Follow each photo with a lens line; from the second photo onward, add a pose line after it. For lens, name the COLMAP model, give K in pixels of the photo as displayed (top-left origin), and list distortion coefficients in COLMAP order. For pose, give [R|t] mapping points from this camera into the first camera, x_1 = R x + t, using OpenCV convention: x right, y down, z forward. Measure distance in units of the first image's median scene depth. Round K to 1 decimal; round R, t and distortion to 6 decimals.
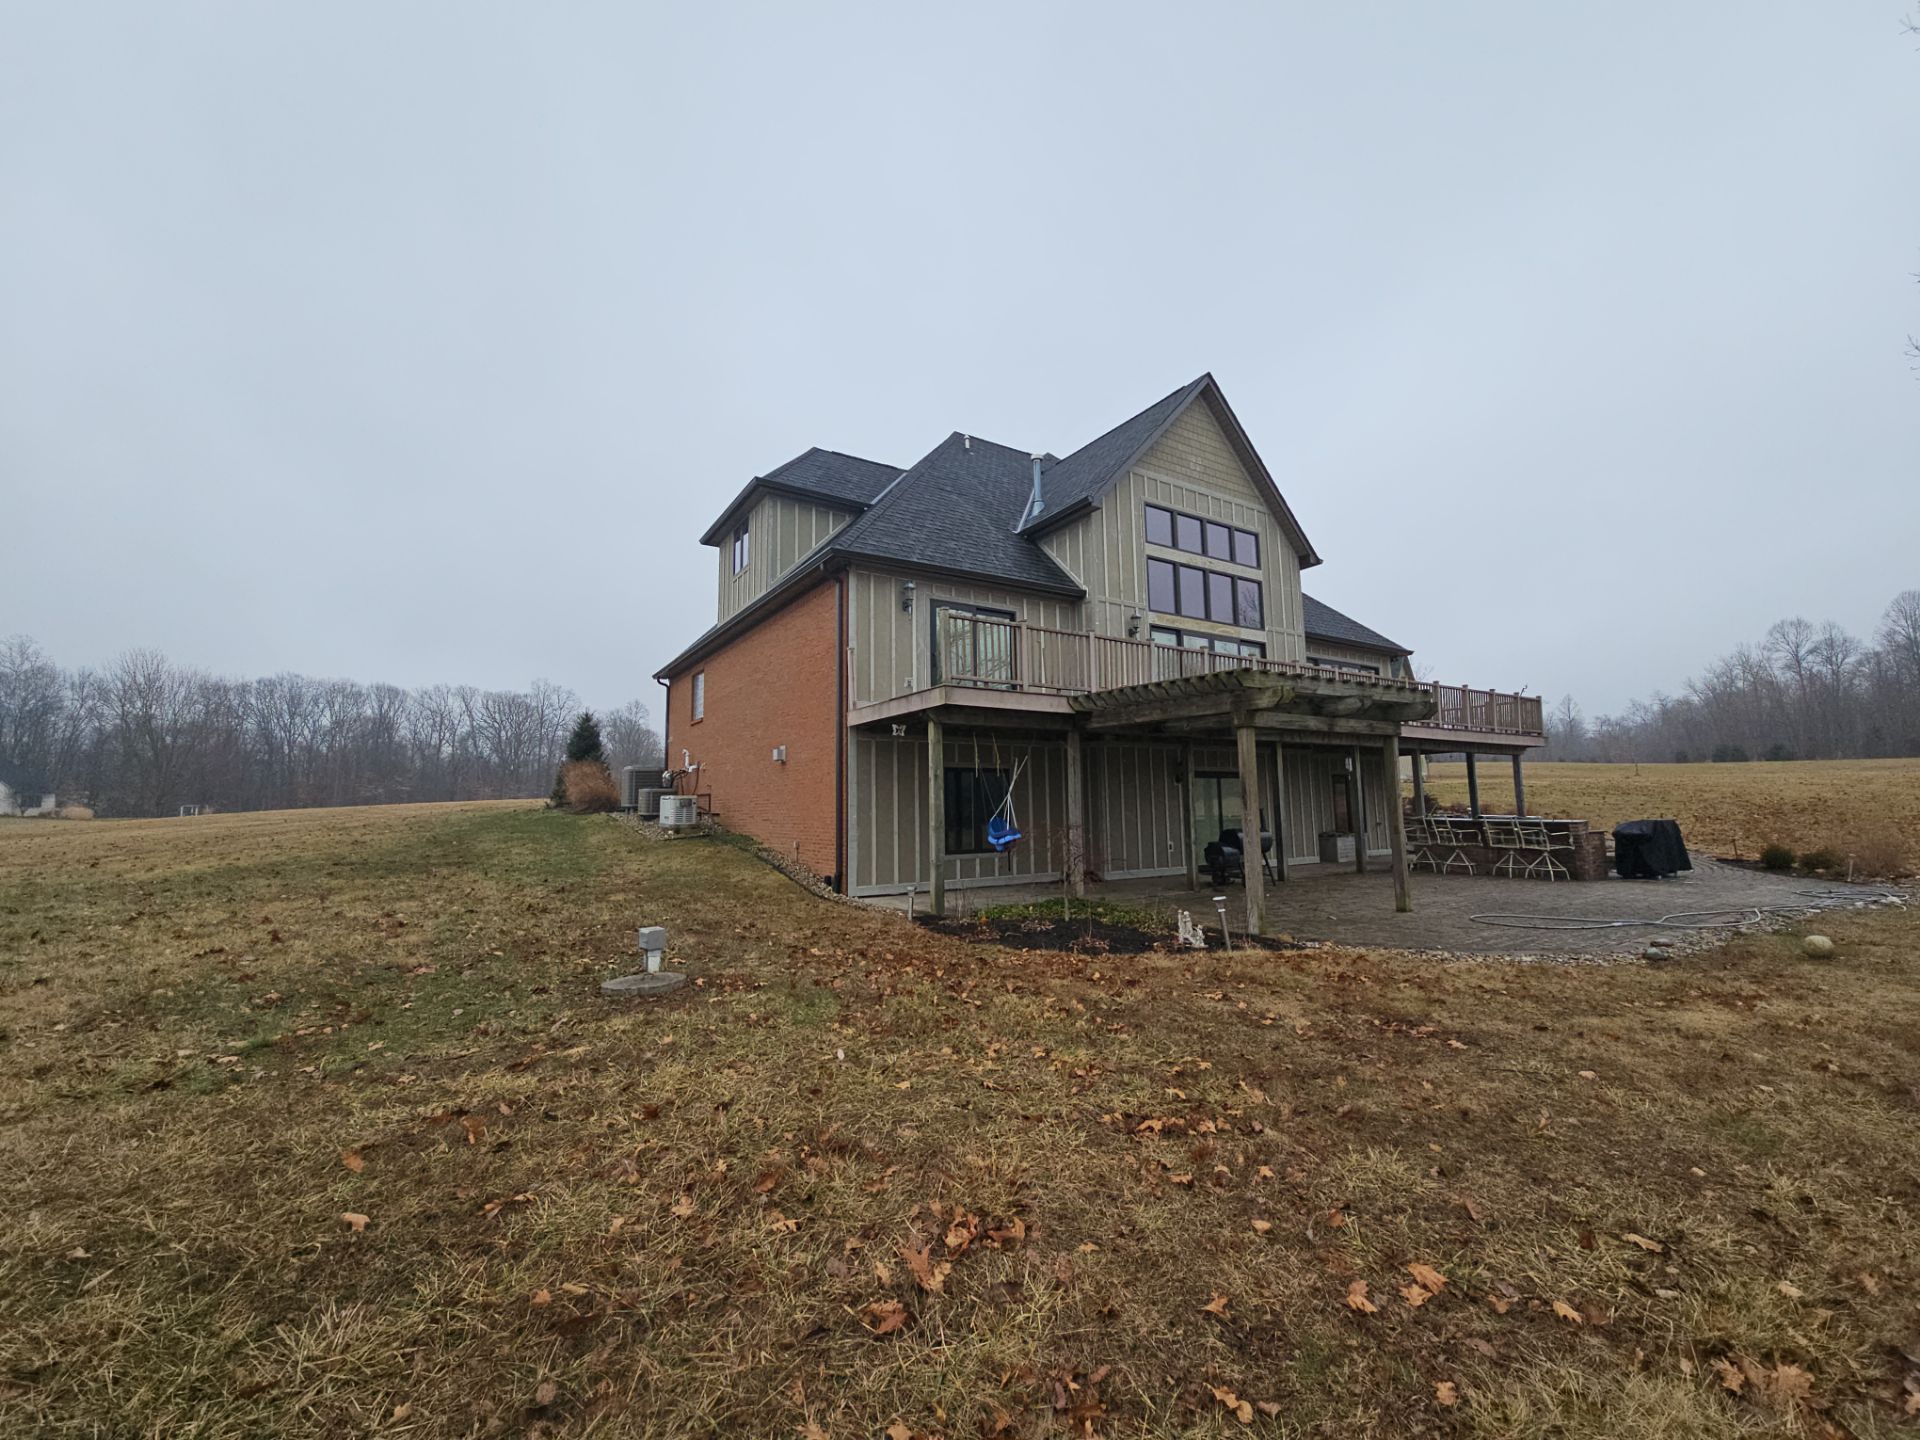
lens RADIAL K [[792.3, 0, 973.7], [0, 792.3, 718.7], [0, 0, 1]] dist [0.011380, -0.008529]
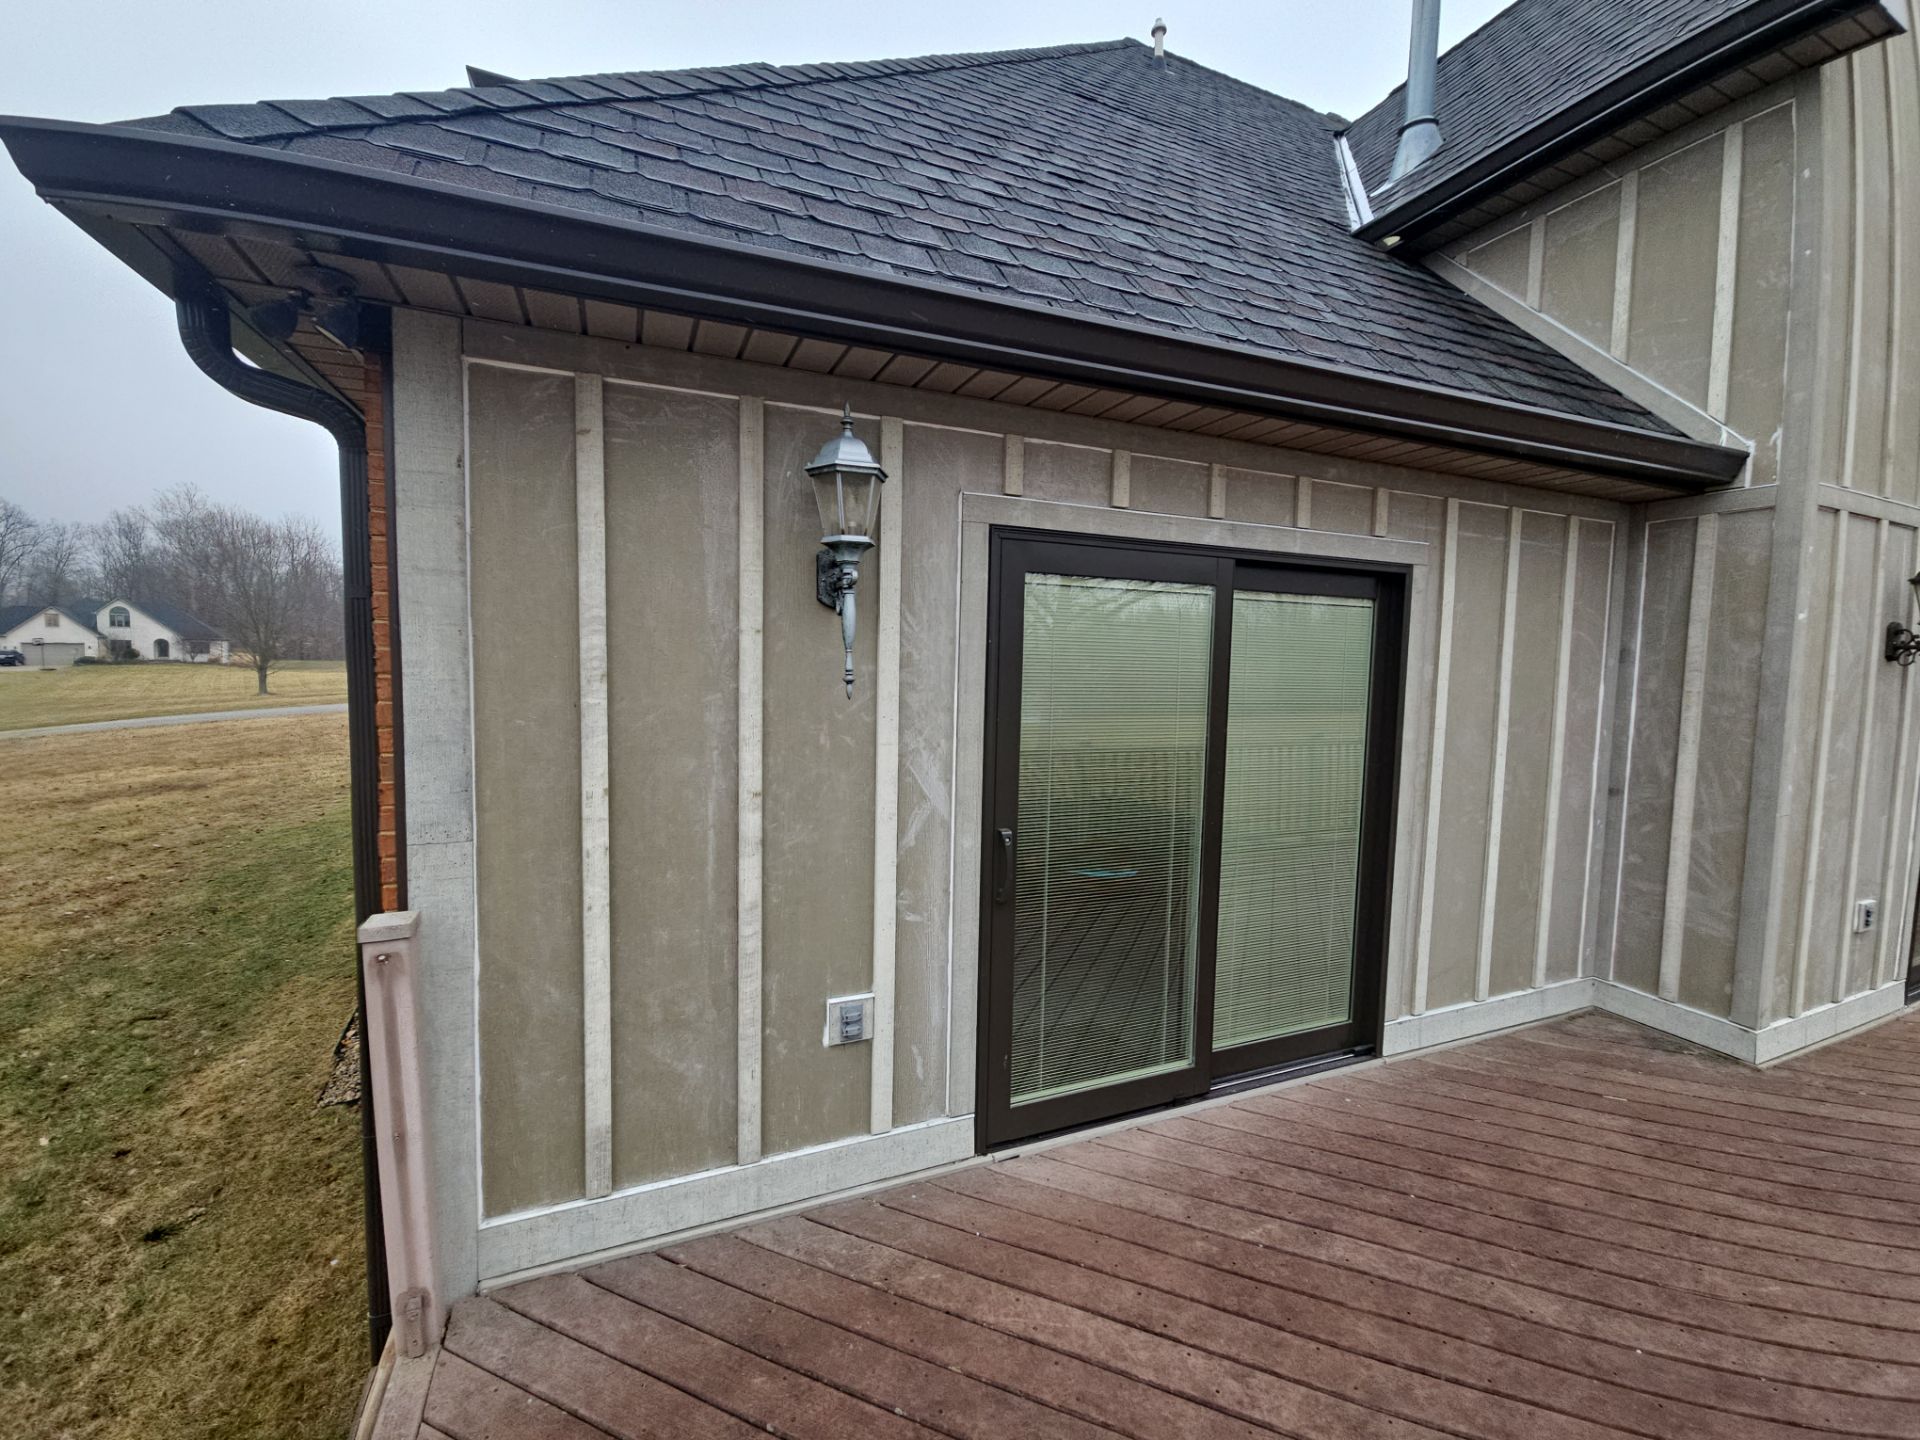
lens RADIAL K [[792.3, 0, 973.7], [0, 792.3, 718.7], [0, 0, 1]] dist [0.011380, -0.008529]
pose [[0.982058, 0.051780, -0.181331, -0.019236], [-0.014996, 0.979962, 0.198617, -0.115347], [0.187982, -0.192334, 0.963156, 0.653549]]
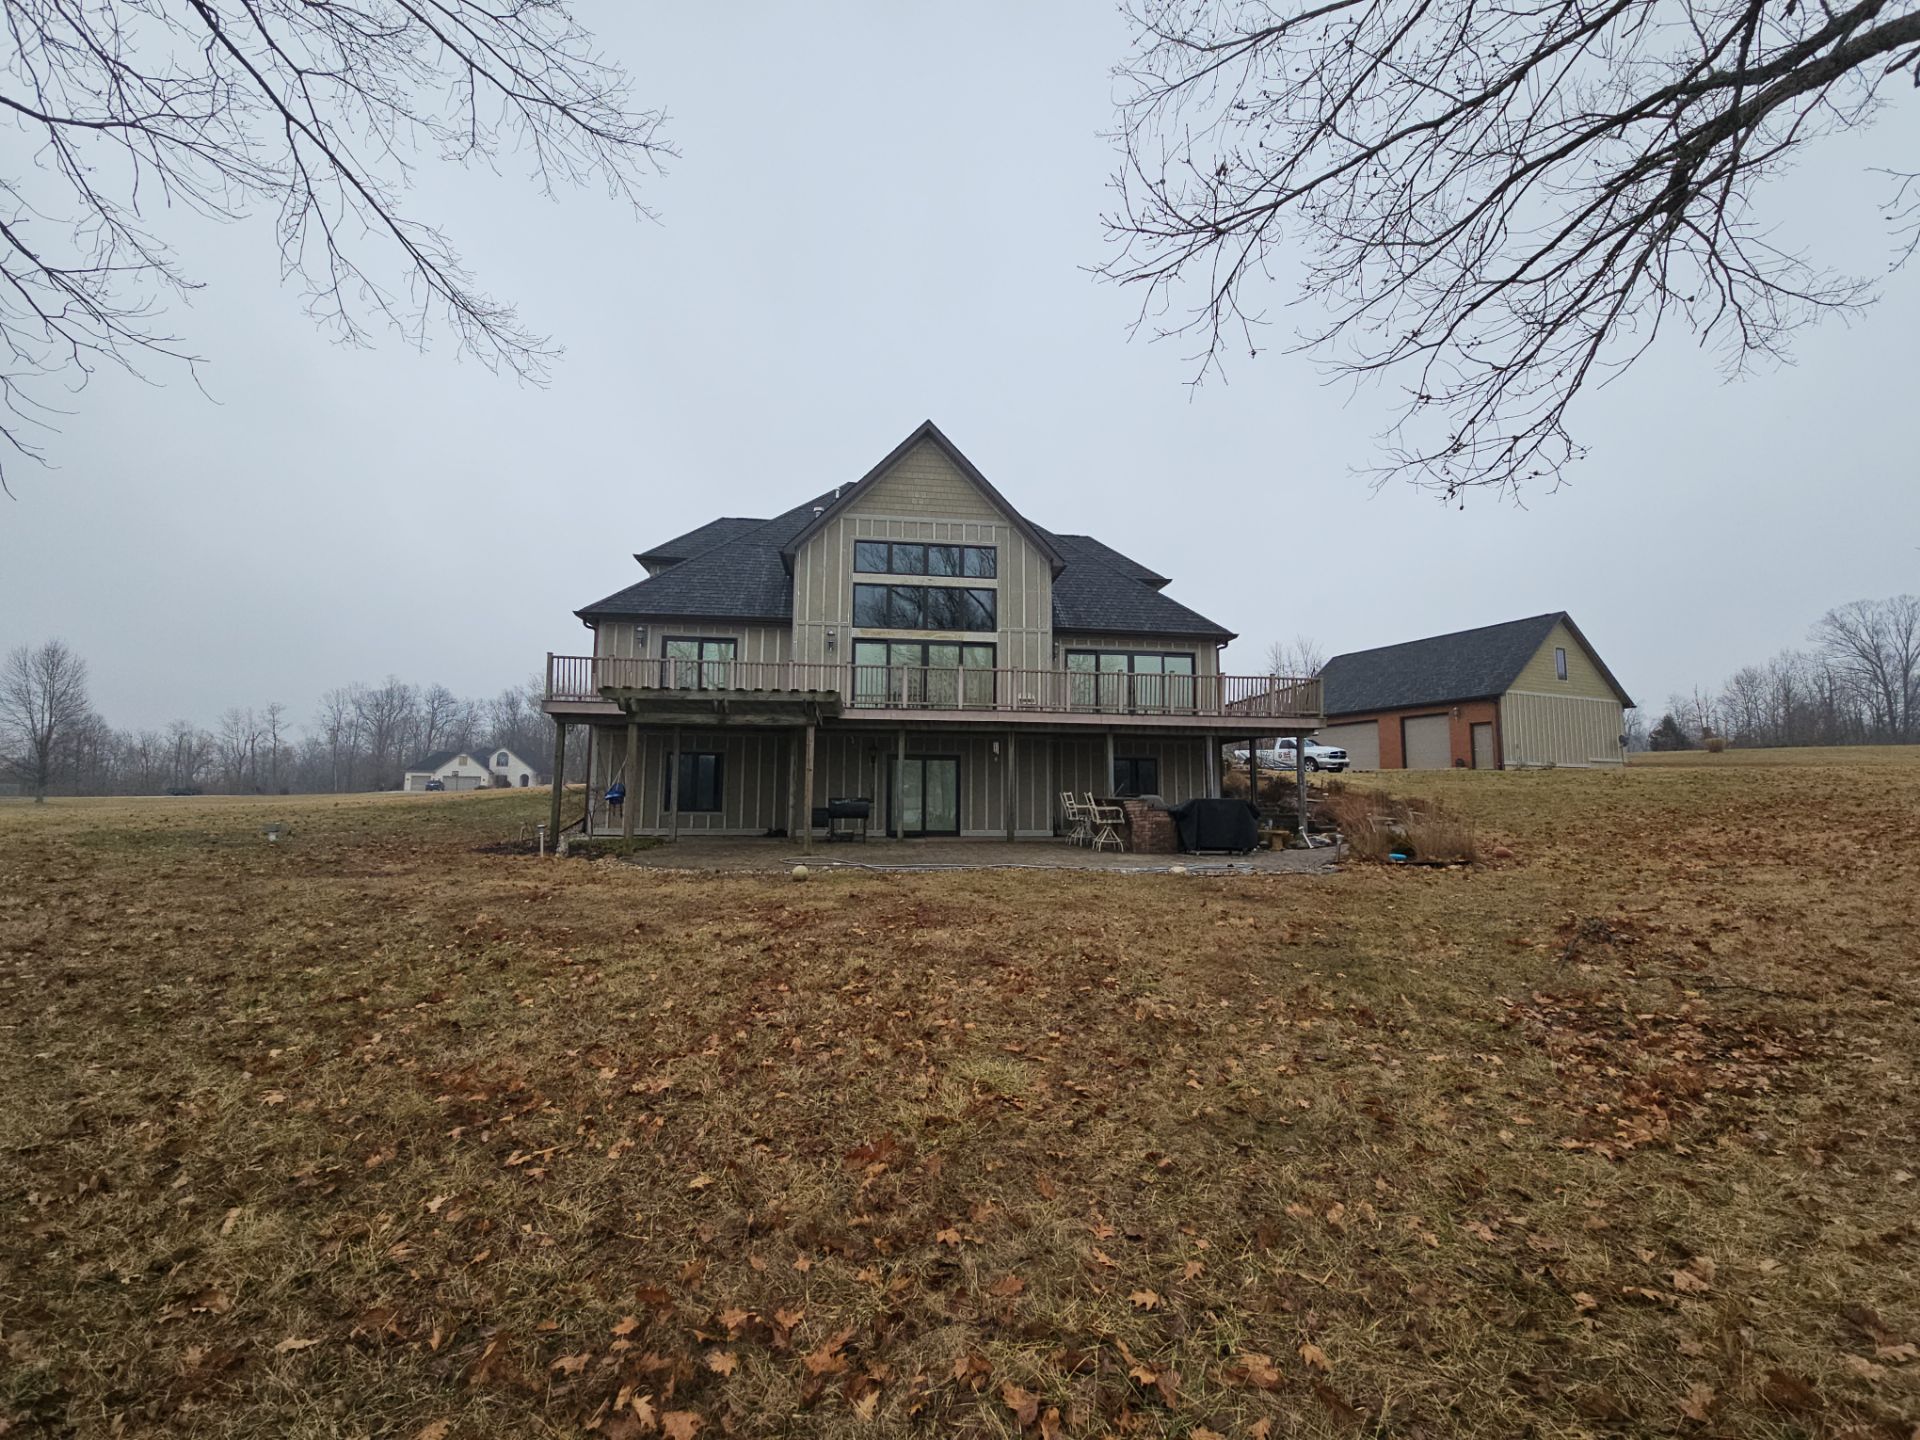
lens RADIAL K [[792.3, 0, 973.7], [0, 792.3, 718.7], [0, 0, 1]] dist [0.011380, -0.008529]
pose [[0.890619, -0.019399, -0.454335, 0.894229], [0.027412, 0.999563, 0.011055, 0.001128], [0.453922, -0.022300, 0.890762, -0.038542]]
